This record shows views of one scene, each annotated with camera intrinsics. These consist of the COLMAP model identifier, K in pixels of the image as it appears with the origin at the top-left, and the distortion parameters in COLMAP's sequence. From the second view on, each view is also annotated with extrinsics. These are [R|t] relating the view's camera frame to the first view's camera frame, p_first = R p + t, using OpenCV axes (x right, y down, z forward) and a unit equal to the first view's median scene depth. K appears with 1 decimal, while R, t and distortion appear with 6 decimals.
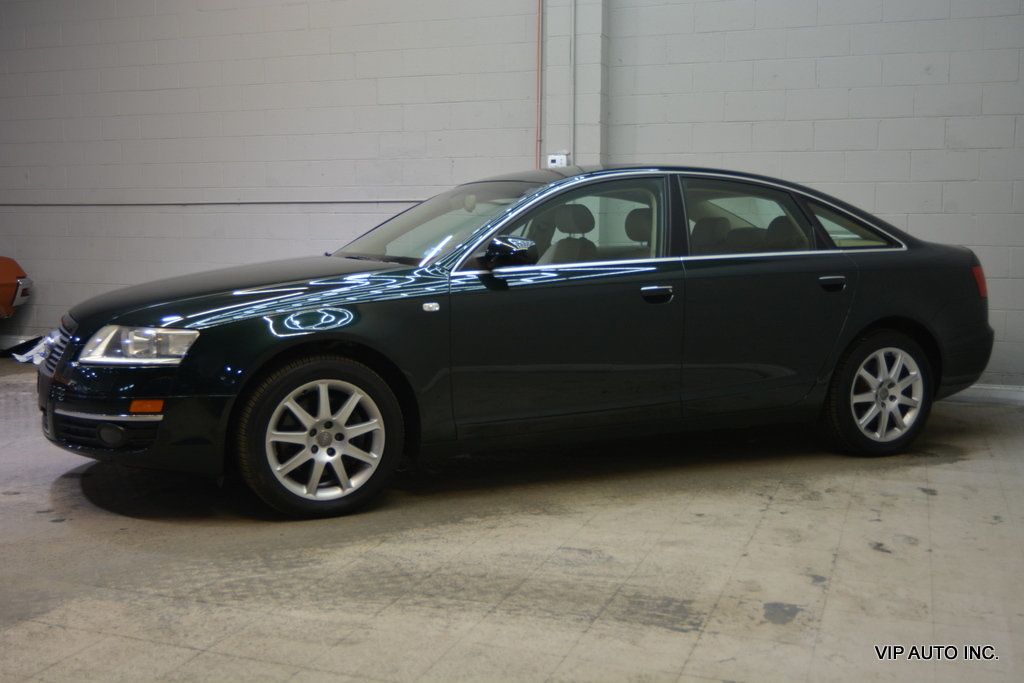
lens RADIAL K [[1142.7, 0, 510.5], [0, 1142.7, 321.7], [0, 0, 1]] dist [-0.014914, 0.000000]
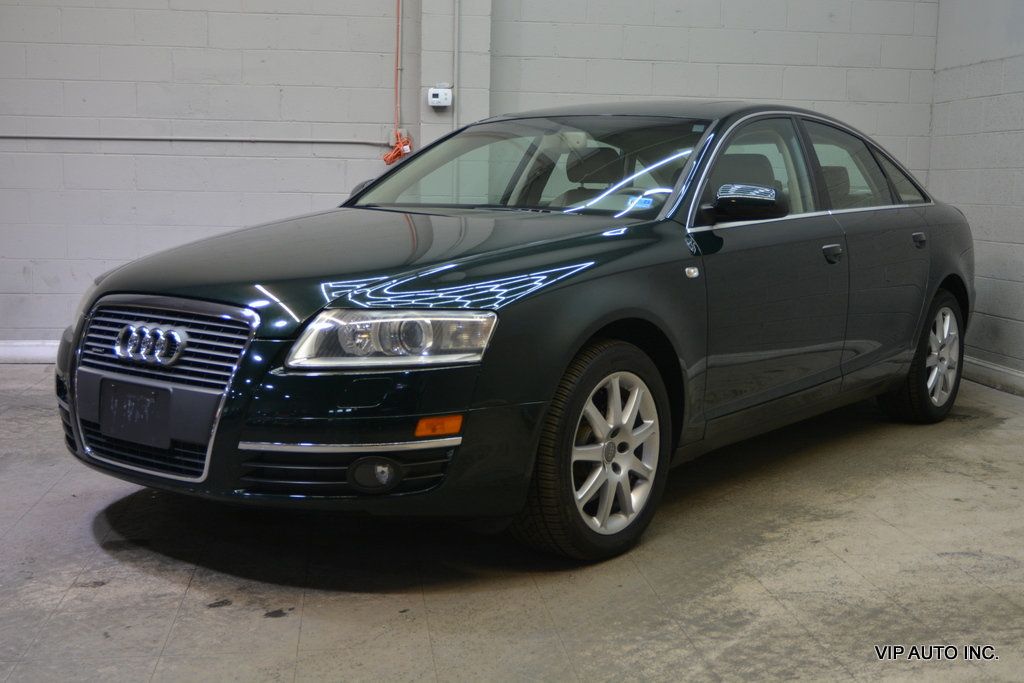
lens RADIAL K [[1249.0, 0, 508.7], [0, 1249.0, 349.8], [0, 0, 1]] dist [-0.007417, 0.000000]
pose [[0.884572, -0.047589, 0.463970, -0.600450], [0.025508, 0.998228, 0.053755, -0.009555], [-0.465706, -0.035715, 0.884219, 0.313087]]
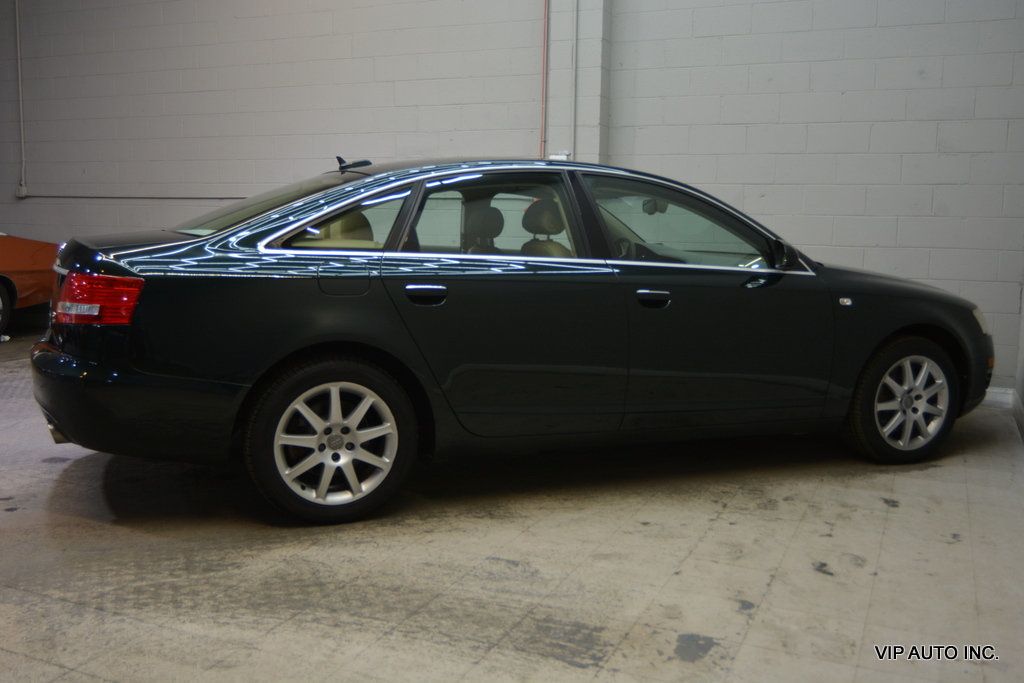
lens RADIAL K [[997.7, 0, 509.2], [0, 997.7, 332.5], [0, 0, 1]] dist [-0.020467, 0.000000]
pose [[0.997206, 0.020552, -0.071821, 0.114844], [-0.018293, 0.999321, 0.031979, -0.022490], [0.072430, -0.030576, 0.996905, 0.148773]]
